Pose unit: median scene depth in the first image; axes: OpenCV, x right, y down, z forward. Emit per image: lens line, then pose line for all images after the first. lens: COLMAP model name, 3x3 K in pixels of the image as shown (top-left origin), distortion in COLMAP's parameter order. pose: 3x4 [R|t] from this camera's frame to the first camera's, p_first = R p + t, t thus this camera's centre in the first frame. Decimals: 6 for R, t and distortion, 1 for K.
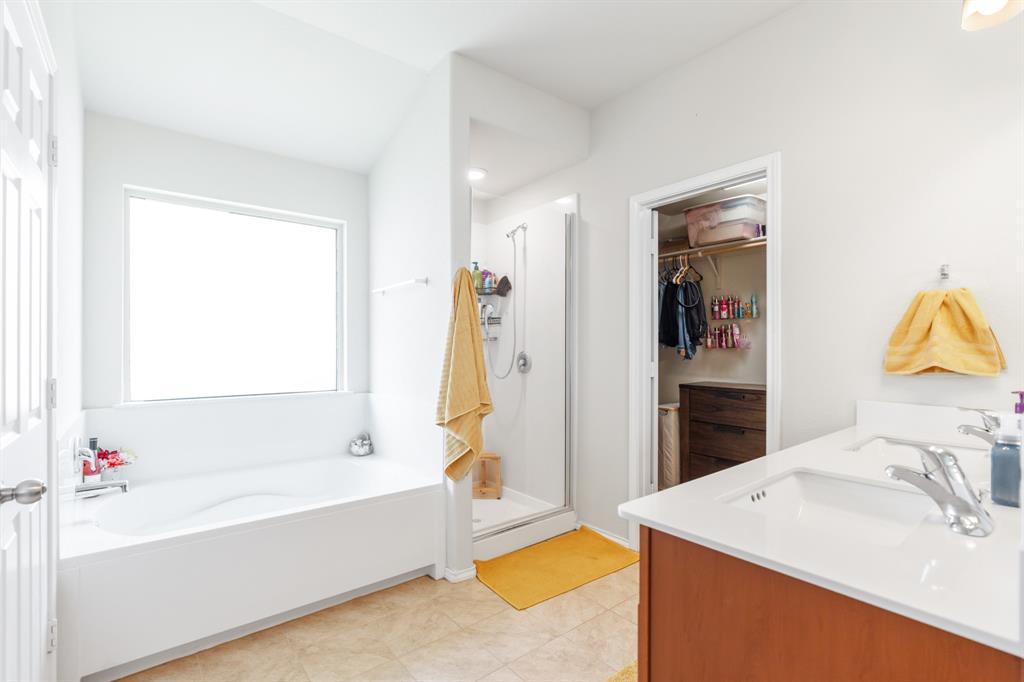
lens RADIAL K [[479.2, 0, 509.4], [0, 479.2, 357.4], [0, 0, 1]] dist [-0.001842, -0.000164]
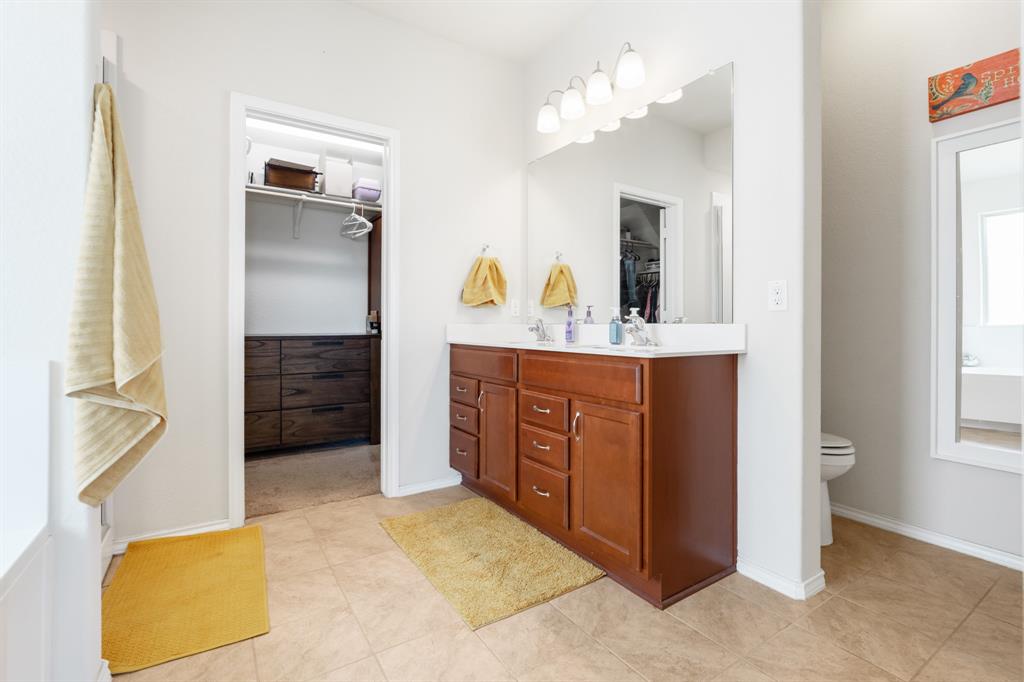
lens RADIAL K [[465.2, 0, 512.0], [0, 465.2, 341.0], [0, 0, 1]] dist [-0.002245, -0.000479]
pose [[0.100022, -0.026416, 0.994634, -0.570615], [0.021465, 0.999472, 0.024386, 0.089392], [-0.994754, 0.018911, 0.100536, 0.537424]]
